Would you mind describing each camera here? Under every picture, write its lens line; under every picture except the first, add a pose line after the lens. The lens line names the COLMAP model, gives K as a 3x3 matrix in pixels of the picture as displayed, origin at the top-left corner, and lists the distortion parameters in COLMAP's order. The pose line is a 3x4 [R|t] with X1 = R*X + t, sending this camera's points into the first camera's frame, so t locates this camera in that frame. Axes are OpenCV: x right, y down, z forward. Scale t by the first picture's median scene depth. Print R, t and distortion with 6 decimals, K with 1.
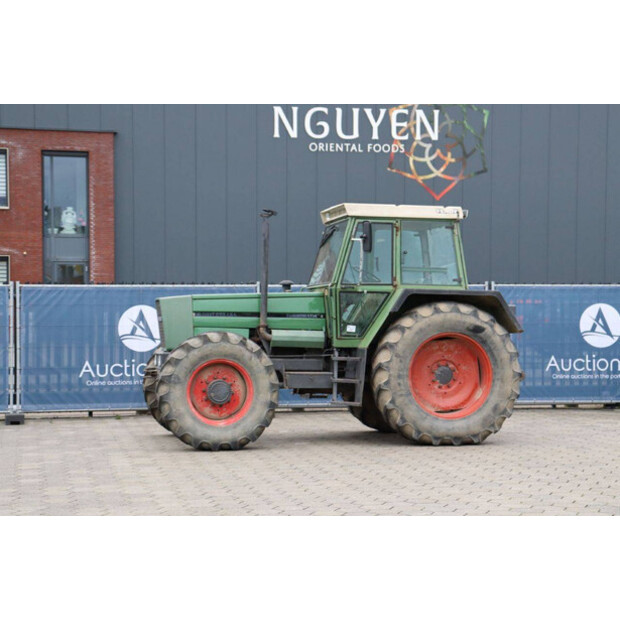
lens RADIAL K [[1448.6, 0, 312.8], [0, 1448.6, 307.1], [0, 0, 1]] dist [0.450134, 0.000000]
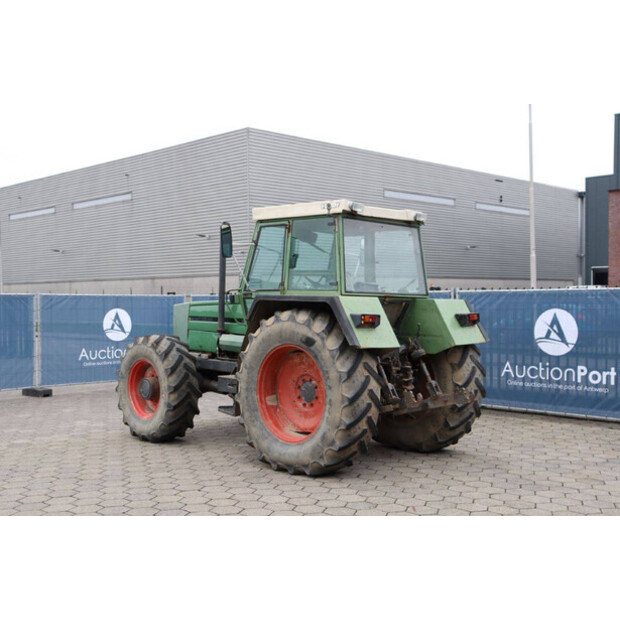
lens RADIAL K [[781.3, 0, 308.9], [0, 781.3, 313.6], [0, 0, 1]] dist [0.011955, 0.000000]
pose [[0.553802, 0.009895, -0.832590, 0.488442], [-0.000920, 0.999936, 0.011271, -0.006200], [0.832648, -0.005476, 0.553776, 0.745410]]
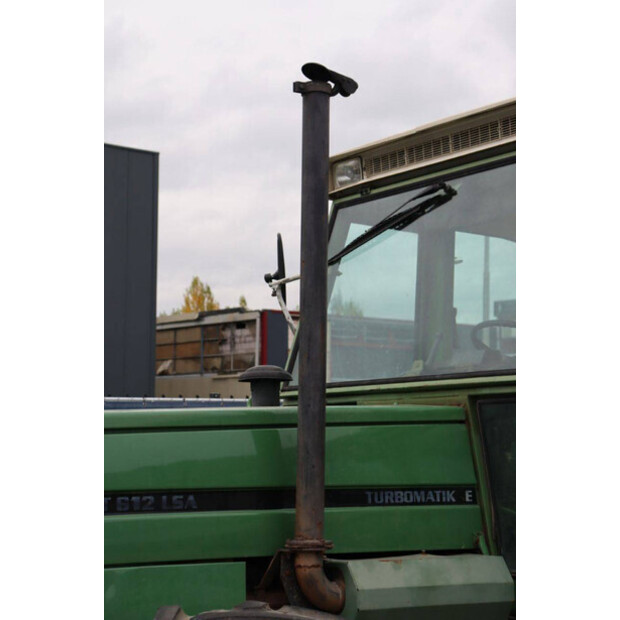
lens RADIAL K [[1196.8, 0, 308.7], [0, 1196.8, 322.0], [0, 0, 1]] dist [0.303339, 0.000000]
pose [[0.889357, 0.041617, 0.455316, -0.126554], [0.000905, 0.995687, -0.092775, -0.005221], [-0.457213, 0.082922, 0.885483, 0.835181]]
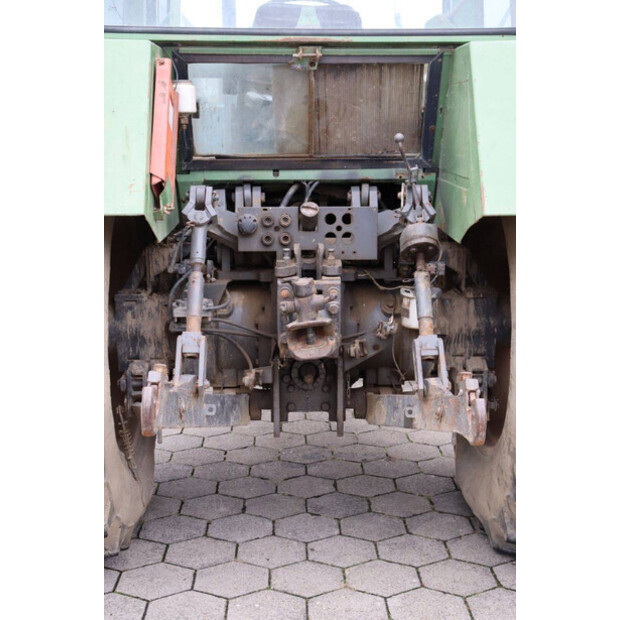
lens RADIAL K [[985.5, 0, 313.6], [0, 985.5, 314.1], [0, 0, 1]] dist [0.153907, 0.000000]
pose [[-0.169712, 0.176175, -0.969619, 0.295435], [0.011177, 0.984172, 0.176863, 0.005916], [0.985430, 0.019178, -0.168995, 1.099136]]
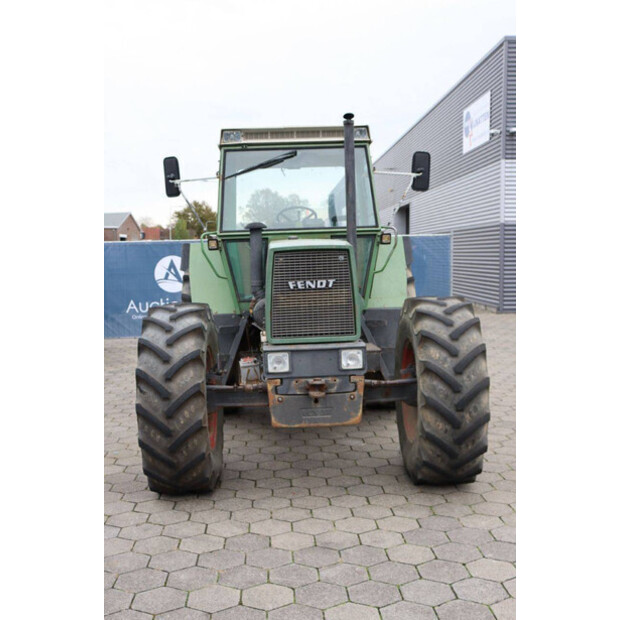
lens RADIAL K [[741.8, 0, 306.6], [0, 741.8, 313.3], [0, 0, 1]] dist [-0.005704, 0.000000]
pose [[0.148929, -0.082703, 0.985383, -0.386028], [0.017949, 0.996558, 0.080928, -0.003588], [-0.988685, 0.005634, 0.149901, 0.983285]]
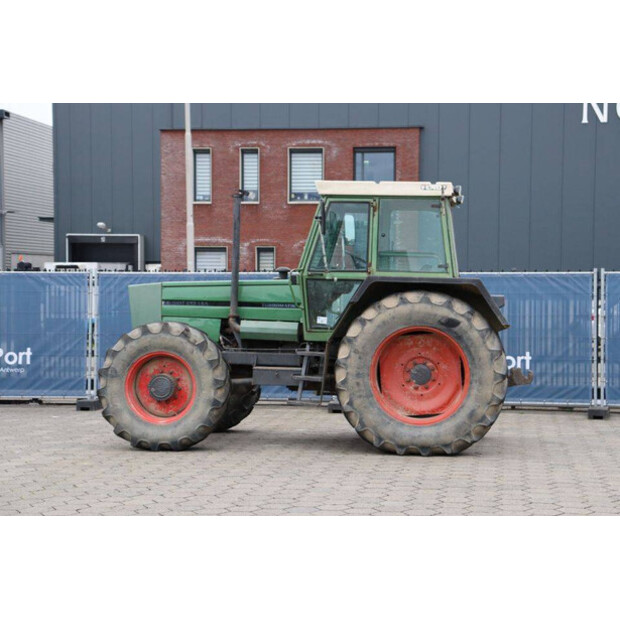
lens RADIAL K [[1324.7, 0, 312.5], [0, 1324.7, 307.7], [0, 0, 1]] dist [0.334401, 0.000000]
pose [[0.944000, 0.009824, -0.329800, 0.294471], [-0.006739, 0.999922, 0.010498, -0.001546], [0.329878, -0.007687, 0.943992, 0.226079]]
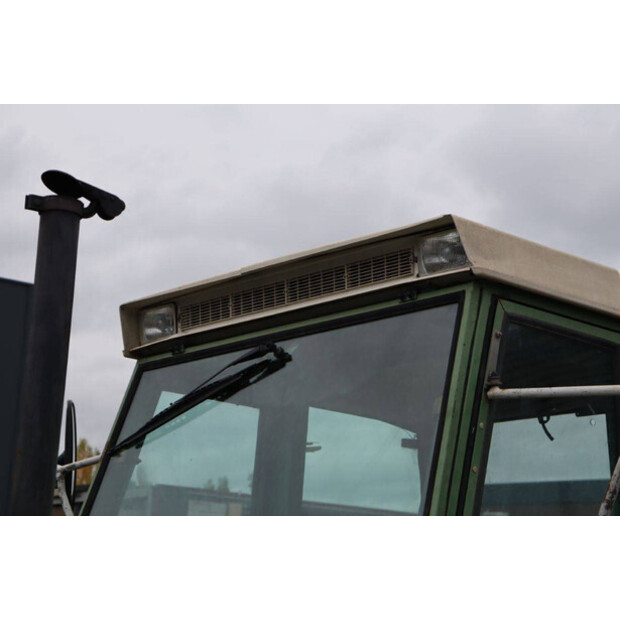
lens RADIAL K [[1448.6, 0, 310.5], [0, 1448.6, 315.9], [0, 0, 1]] dist [0.450134, 0.000000]
pose [[0.859915, 0.138055, 0.491413, -0.092269], [-0.032111, 0.975454, -0.217850, -0.013588], [-0.509426, 0.171553, 0.843240, 0.852021]]
